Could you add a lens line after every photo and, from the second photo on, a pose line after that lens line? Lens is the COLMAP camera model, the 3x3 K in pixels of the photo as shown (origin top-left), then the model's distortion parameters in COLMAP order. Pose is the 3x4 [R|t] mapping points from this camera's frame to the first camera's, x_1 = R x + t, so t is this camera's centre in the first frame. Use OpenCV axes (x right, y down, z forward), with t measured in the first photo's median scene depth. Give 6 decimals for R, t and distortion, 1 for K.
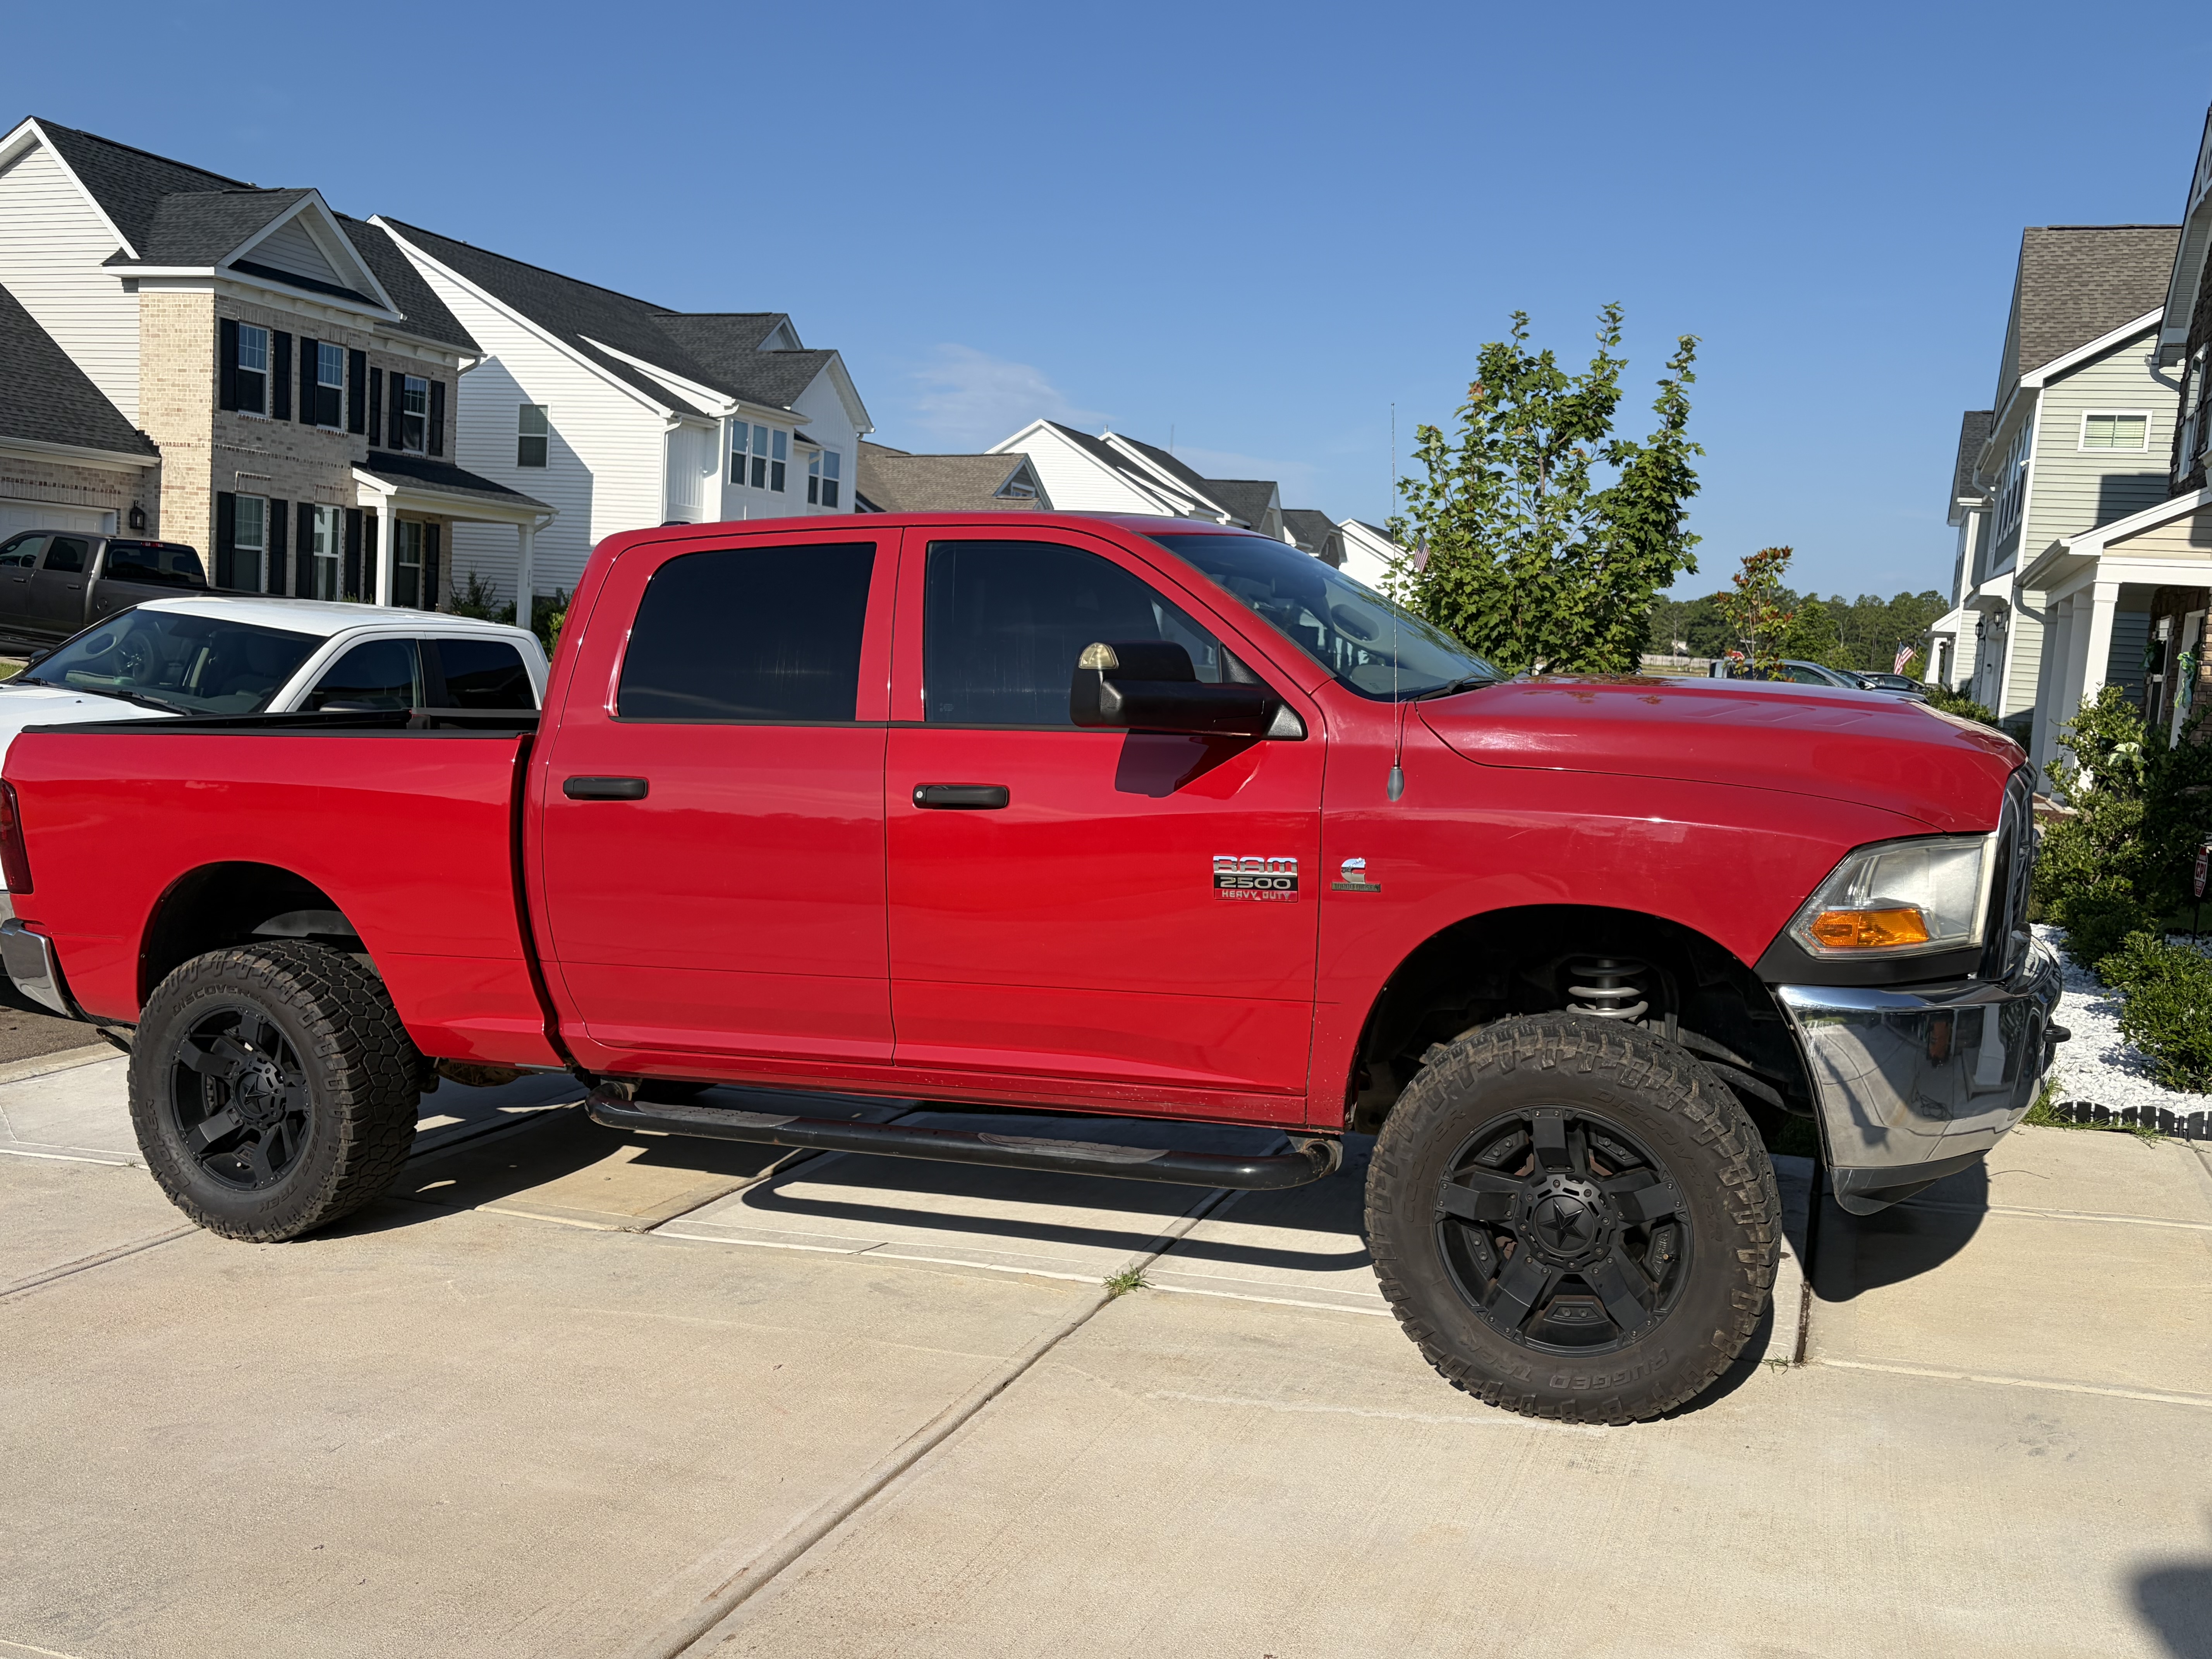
lens RADIAL K [[1820.5, 0, 1106.0], [0, 1820.5, 829.5], [0, 0, 1]] dist [0.028848, -0.018784]
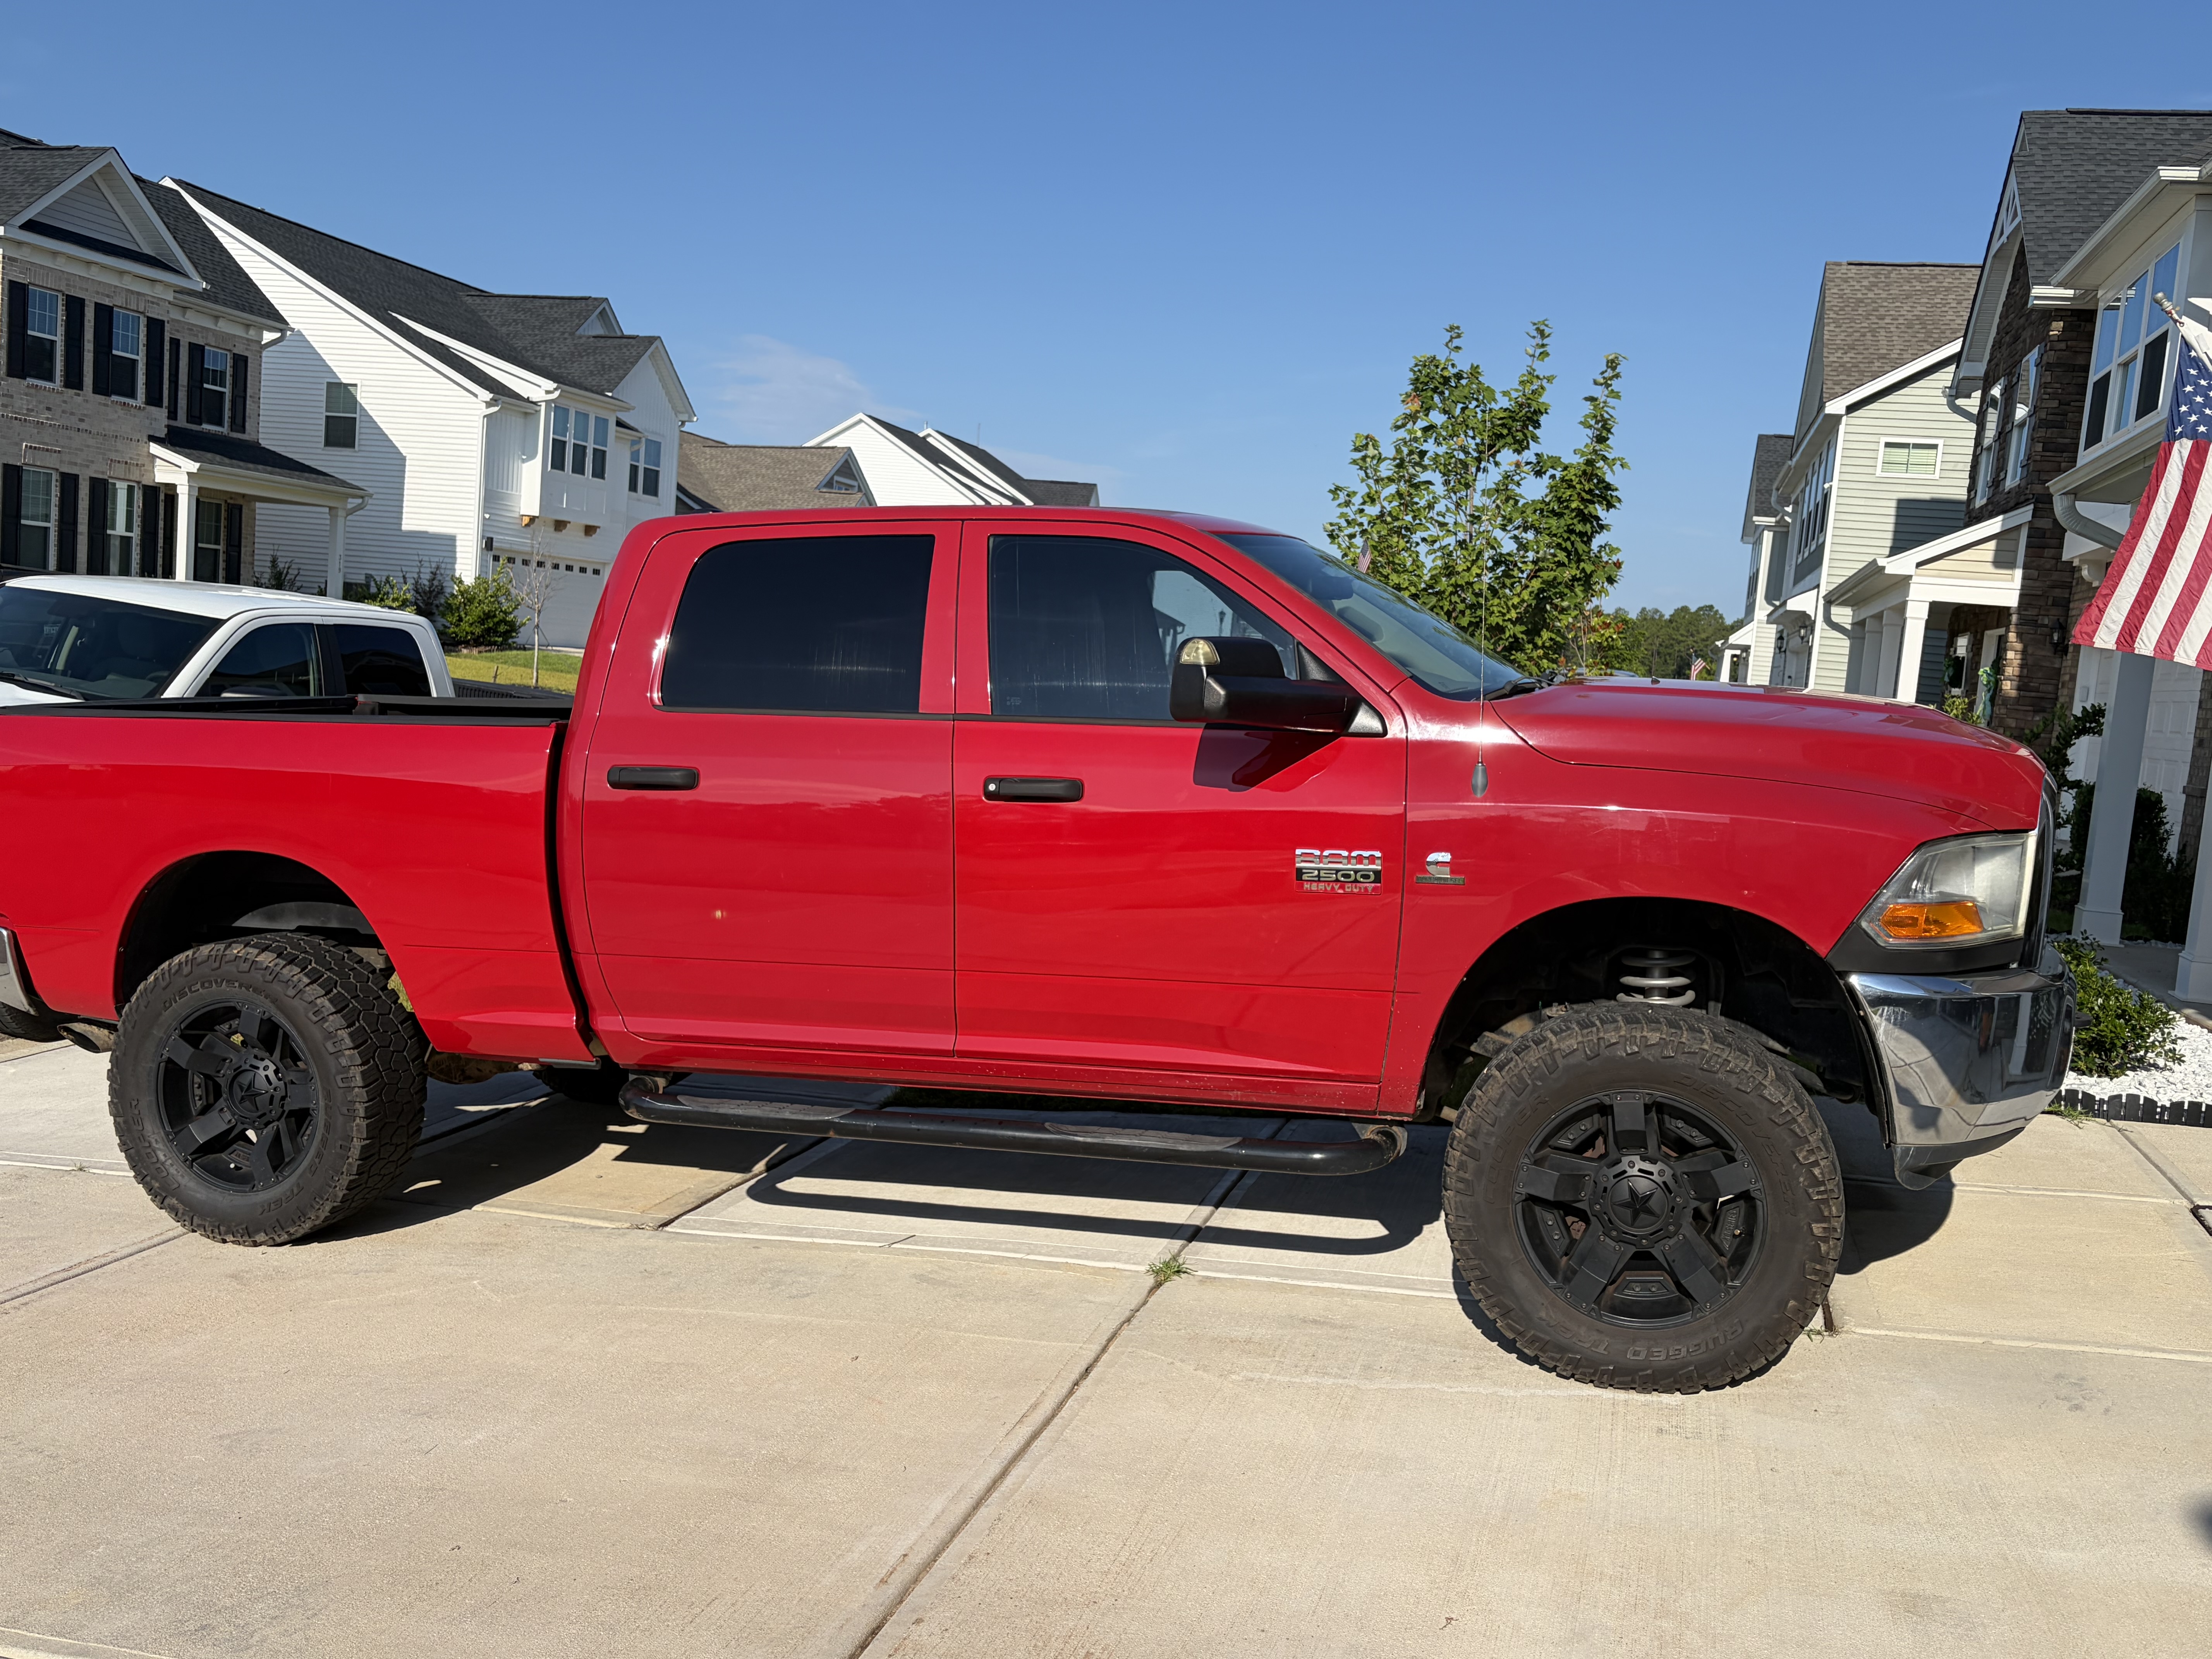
lens RADIAL K [[1820.5, 0, 1106.0], [0, 1820.5, 829.5], [0, 0, 1]] dist [0.028848, -0.018784]
pose [[0.994398, 0.006731, 0.105482, -0.124343], [-0.006753, 0.999977, -0.000146, 0.003440], [-0.105481, -0.000567, 0.994421, -0.005788]]
